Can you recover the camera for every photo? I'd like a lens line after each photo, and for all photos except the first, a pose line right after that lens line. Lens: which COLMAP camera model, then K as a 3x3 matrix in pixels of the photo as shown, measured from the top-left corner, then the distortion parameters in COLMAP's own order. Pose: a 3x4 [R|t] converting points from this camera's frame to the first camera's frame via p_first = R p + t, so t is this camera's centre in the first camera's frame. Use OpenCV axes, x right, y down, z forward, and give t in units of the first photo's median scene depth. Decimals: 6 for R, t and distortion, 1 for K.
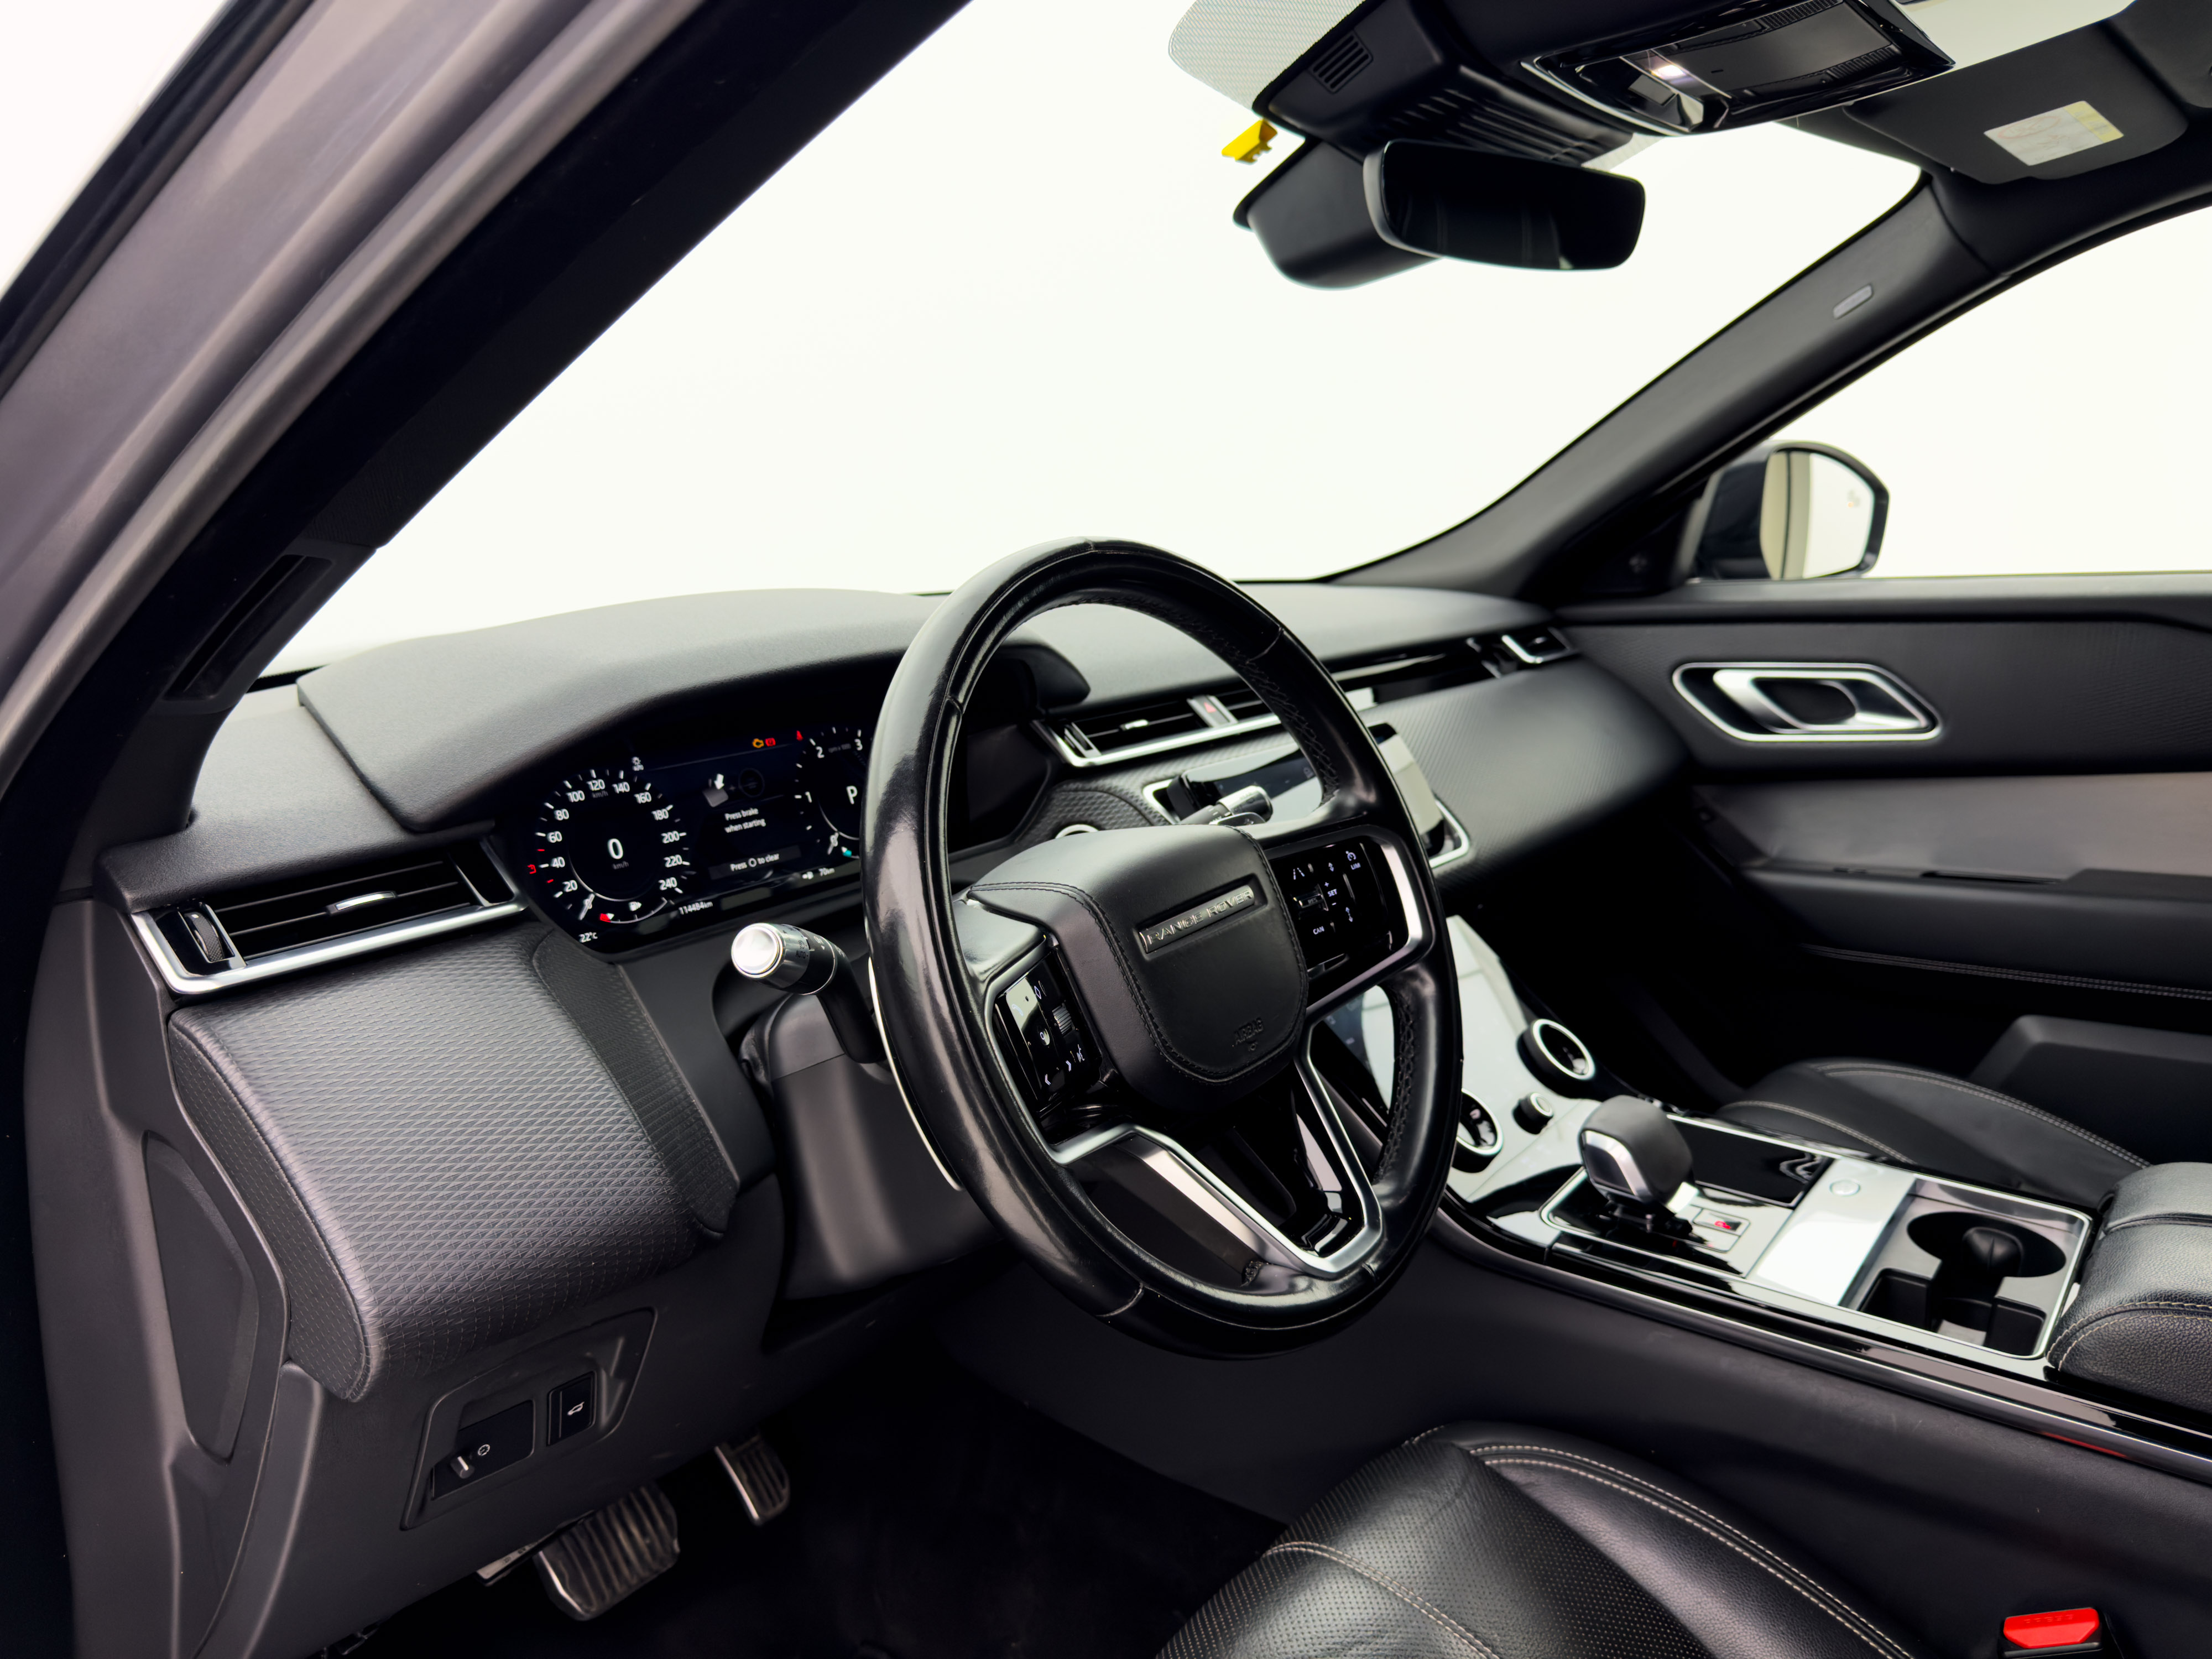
lens RADIAL K [[1596.3, 0, 1106.0], [0, 1596.3, 829.5], [0, 0, 1]] dist [0.080155, -0.101782]
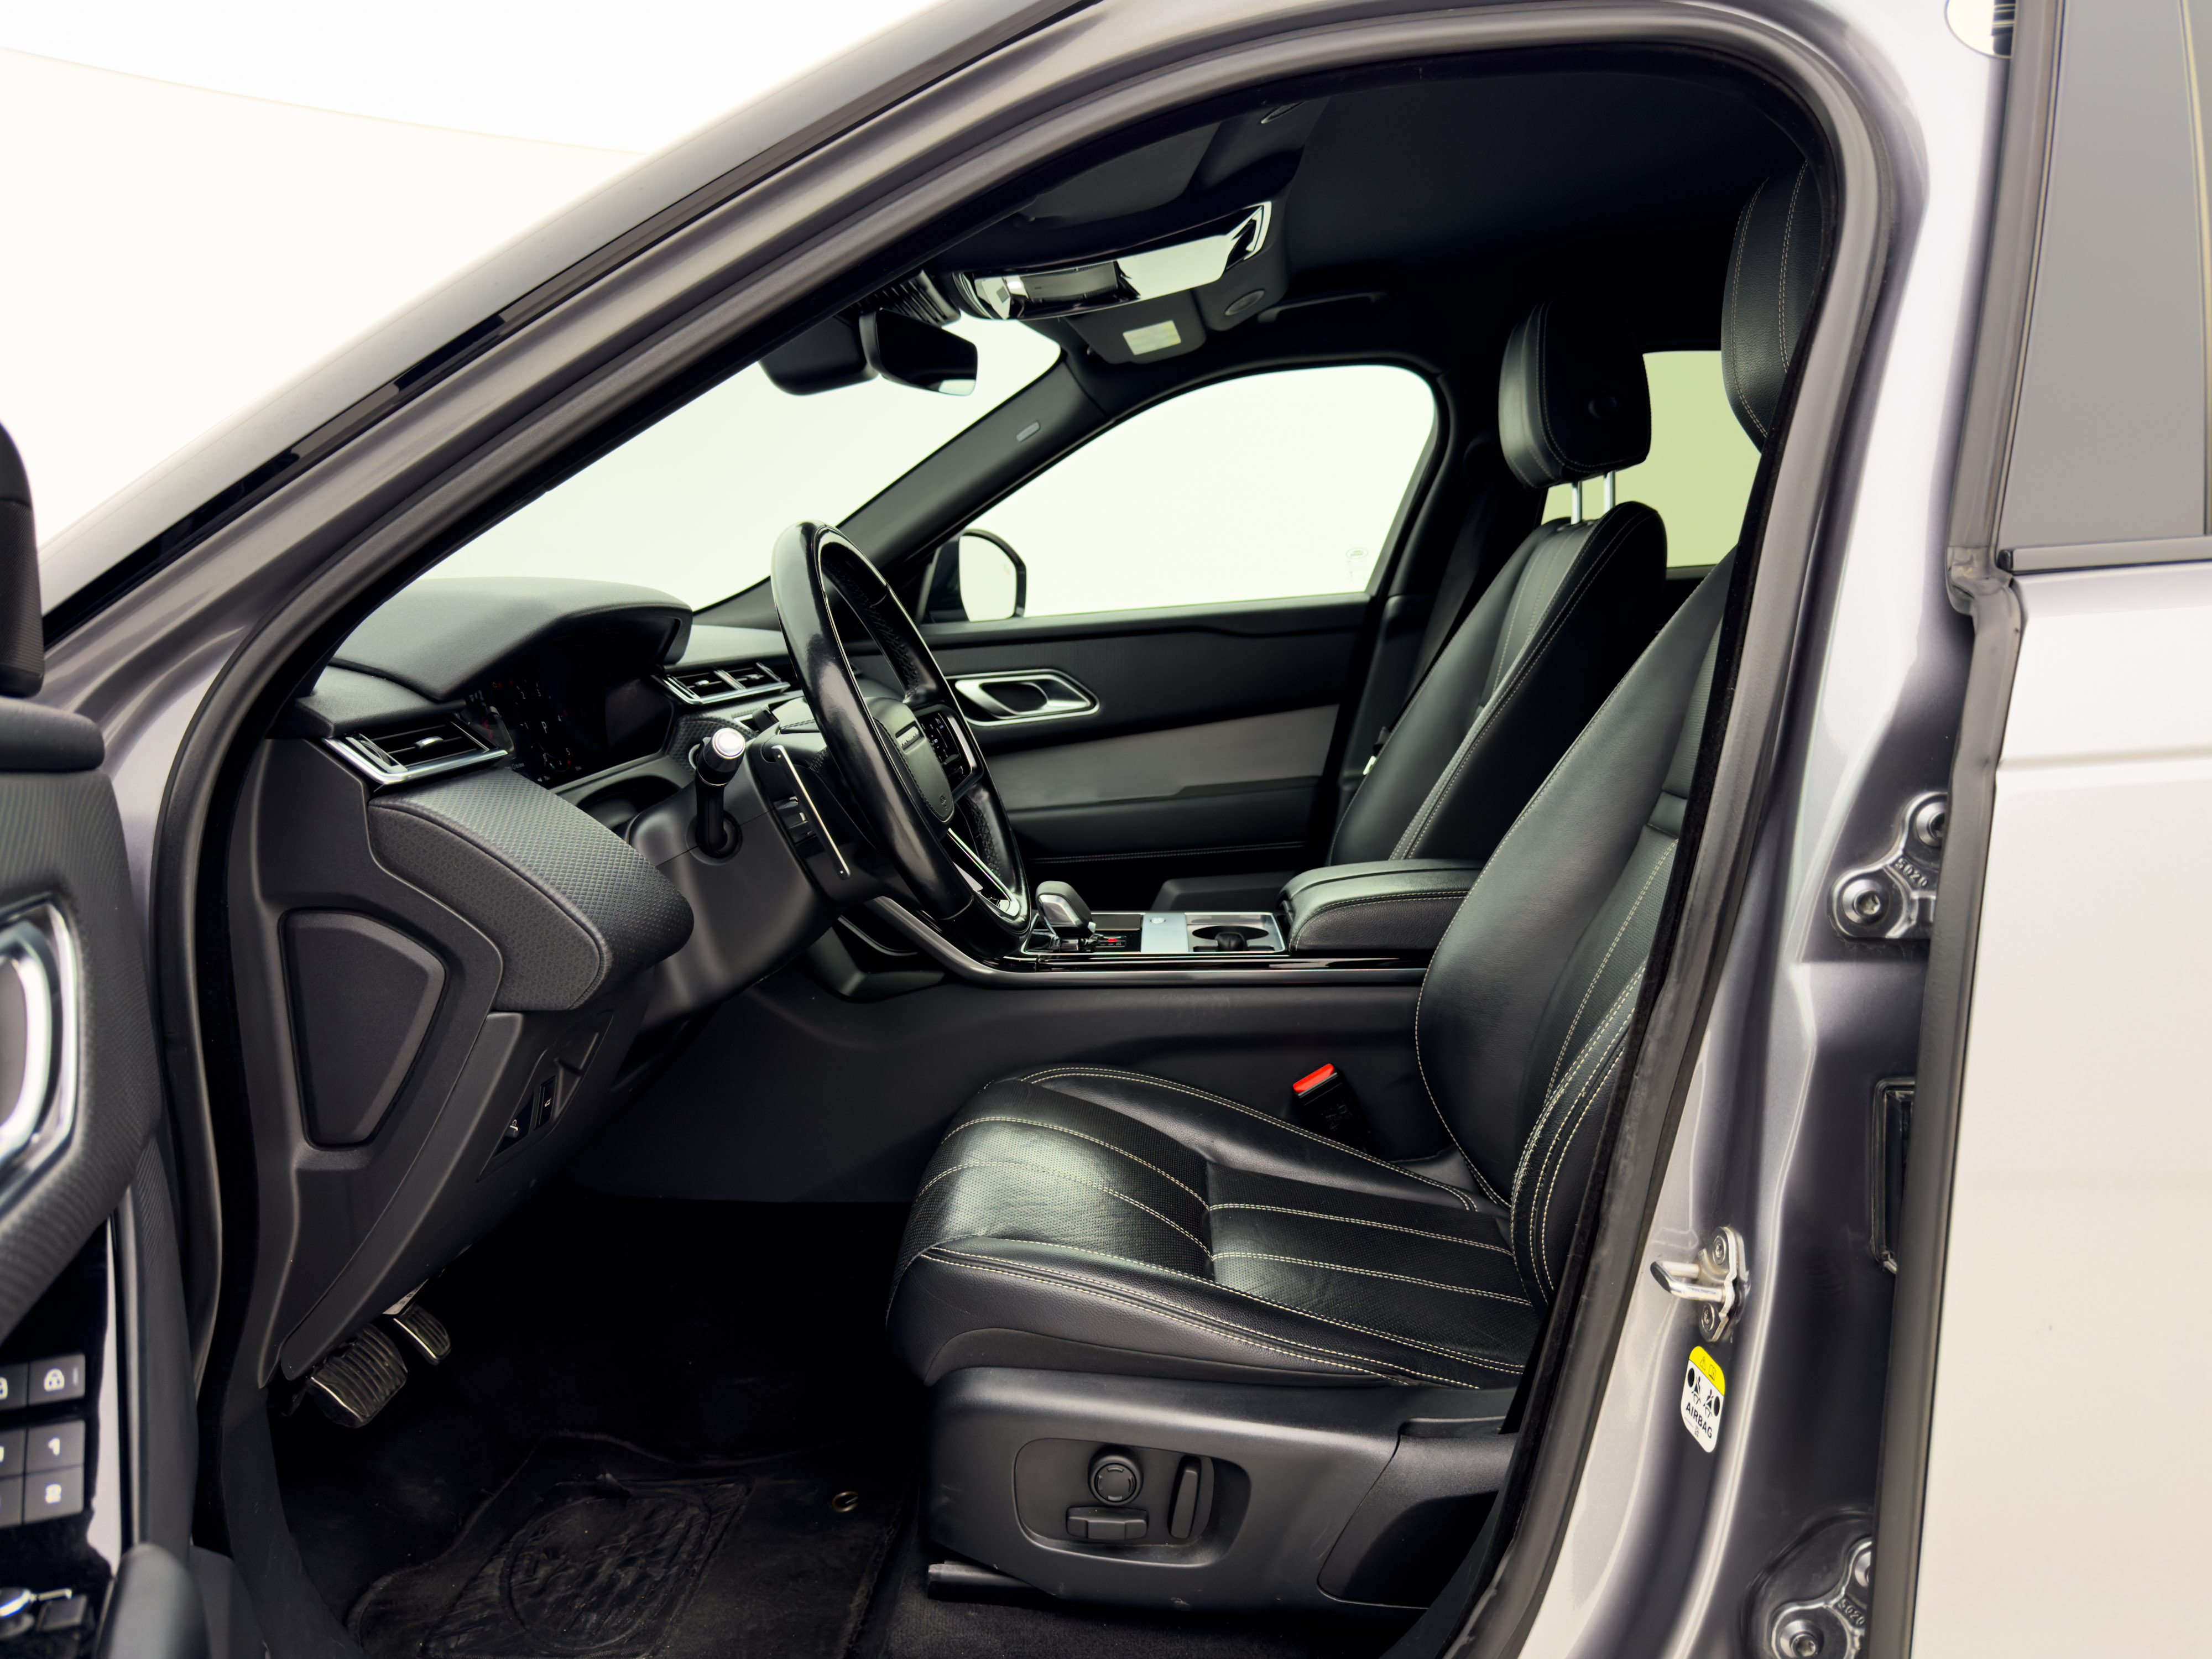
lens RADIAL K [[1596.3, 0, 1106.0], [0, 1596.3, 829.5], [0, 0, 1]] dist [0.080155, -0.101782]
pose [[0.819131, -0.090347, 0.566447, -0.396077], [0.140216, 0.989098, -0.045006, 0.138275], [-0.556205, 0.116290, 0.822868, -0.282405]]
